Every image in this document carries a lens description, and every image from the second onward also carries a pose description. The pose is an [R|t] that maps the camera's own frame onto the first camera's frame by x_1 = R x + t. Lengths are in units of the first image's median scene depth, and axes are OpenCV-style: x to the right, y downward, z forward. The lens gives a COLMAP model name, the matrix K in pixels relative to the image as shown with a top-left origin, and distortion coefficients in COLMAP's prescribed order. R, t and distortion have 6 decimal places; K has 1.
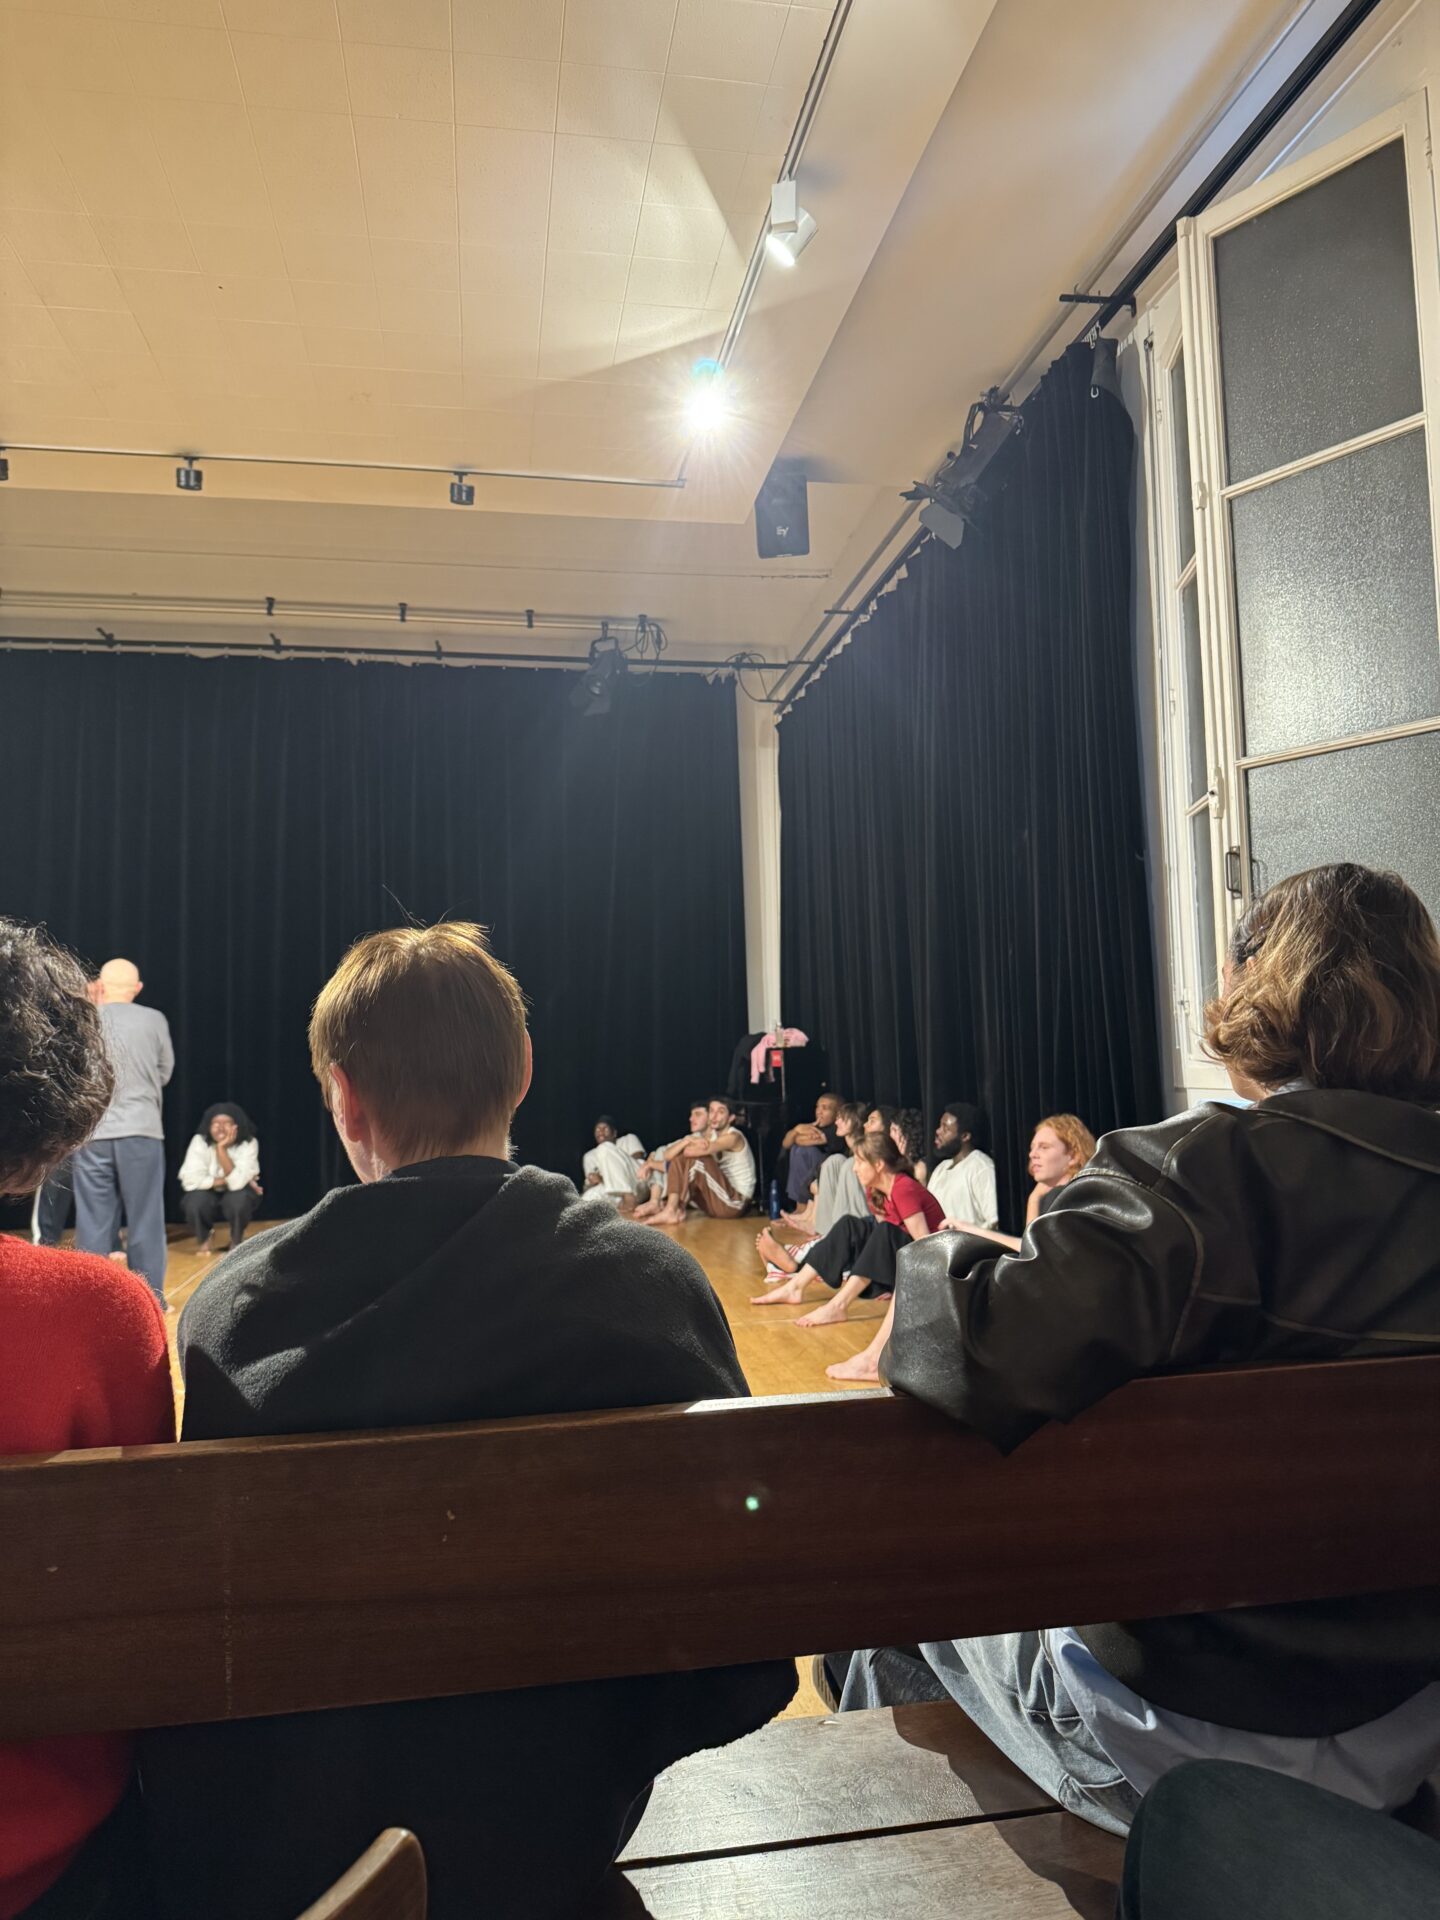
lens RADIAL K [[1295.9, 0, 720.0], [0, 1295.9, 960.0], [0, 0, 1]] dist [0.142563, -0.278458]
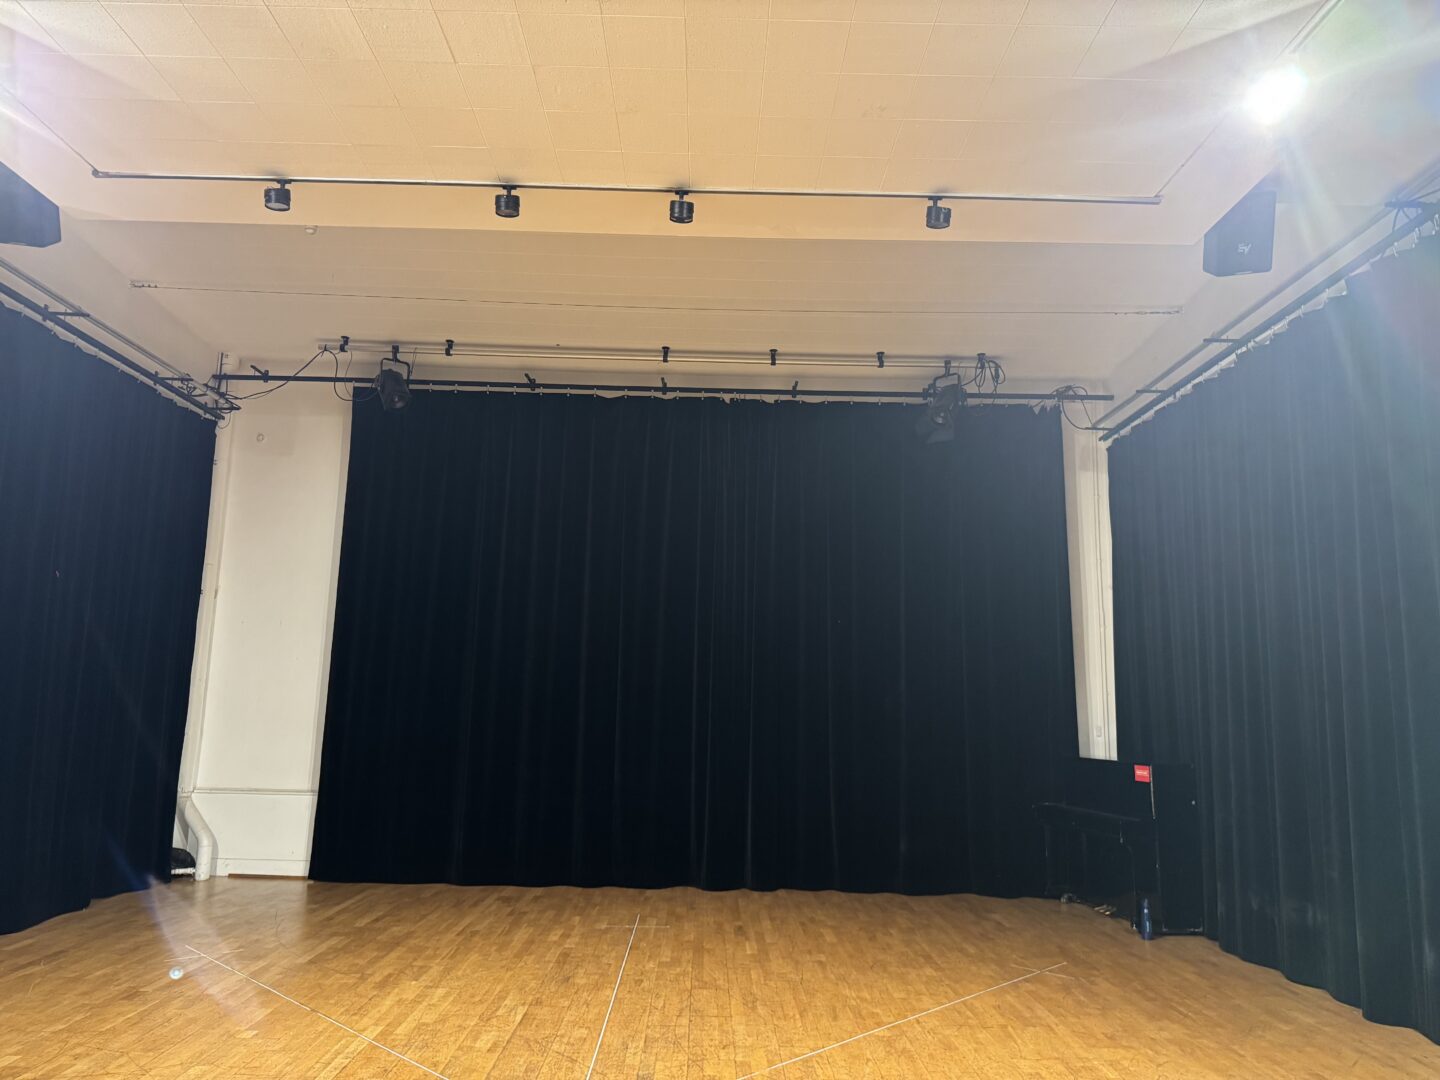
lens RADIAL K [[971.9, 0, 720.0], [0, 971.9, 540.0], [0, 0, 1]] dist [0.142563, -0.278458]
pose [[0.986129, 0.013532, -0.165429, -0.154953], [-0.029409, 0.995147, -0.093905, -0.022998], [0.163355, 0.097468, 0.981741, 0.174181]]
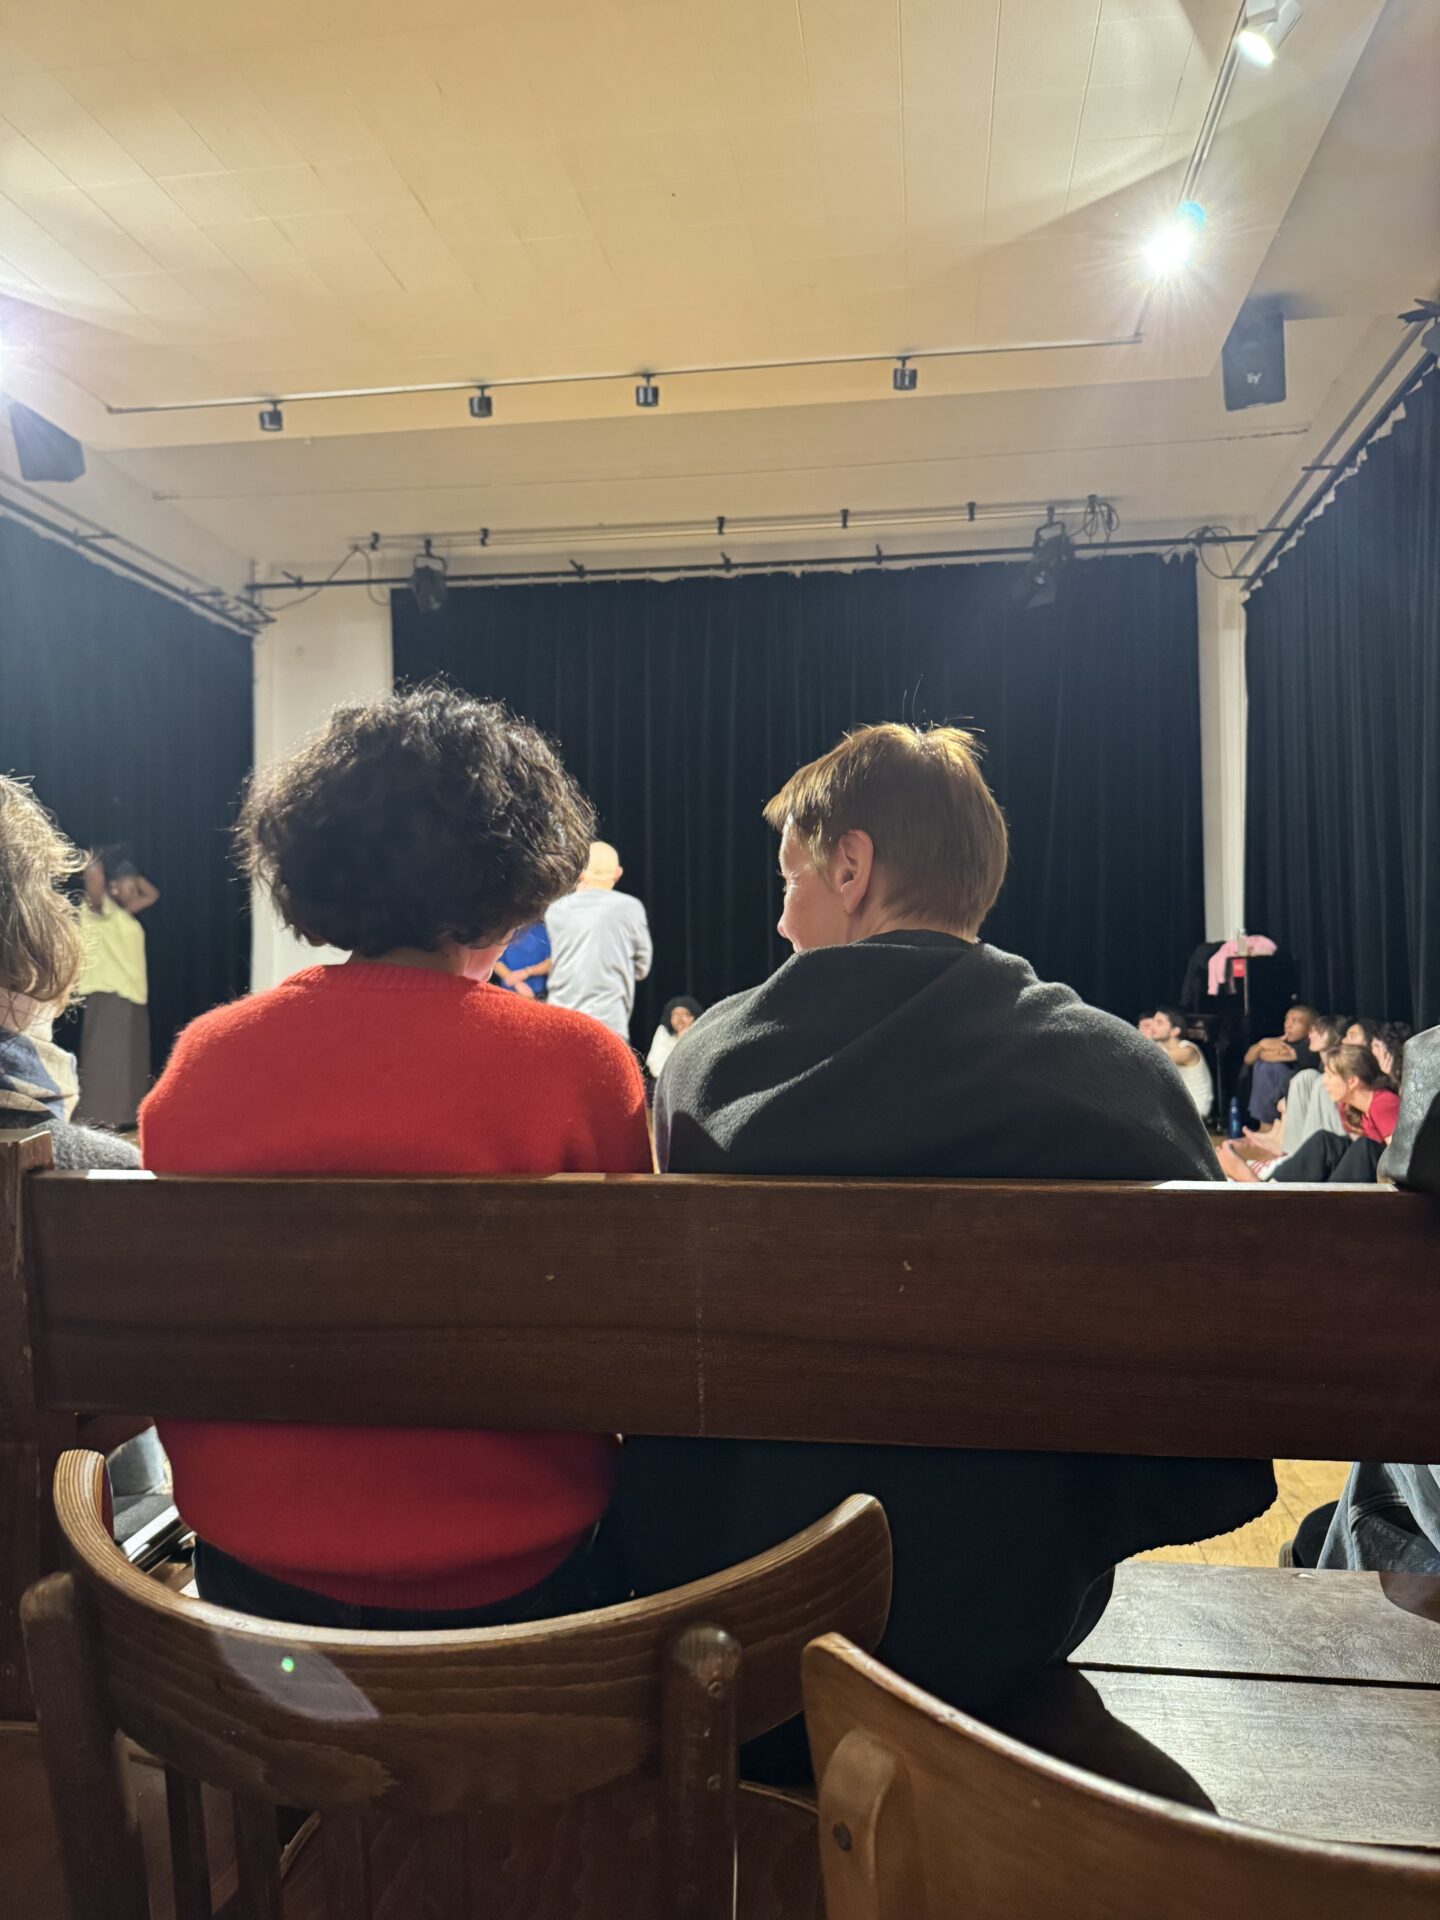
lens RADIAL K [[1307.5, 0, 748.4], [0, 1307.5, 948.6], [0, 0, 1]] dist [0.126899, -0.235528]
pose [[0.952472, 0.008331, -0.304512, -0.001512], [0.007356, 0.998705, 0.050333, 0.012842], [0.304537, -0.050181, 0.951178, 0.001531]]
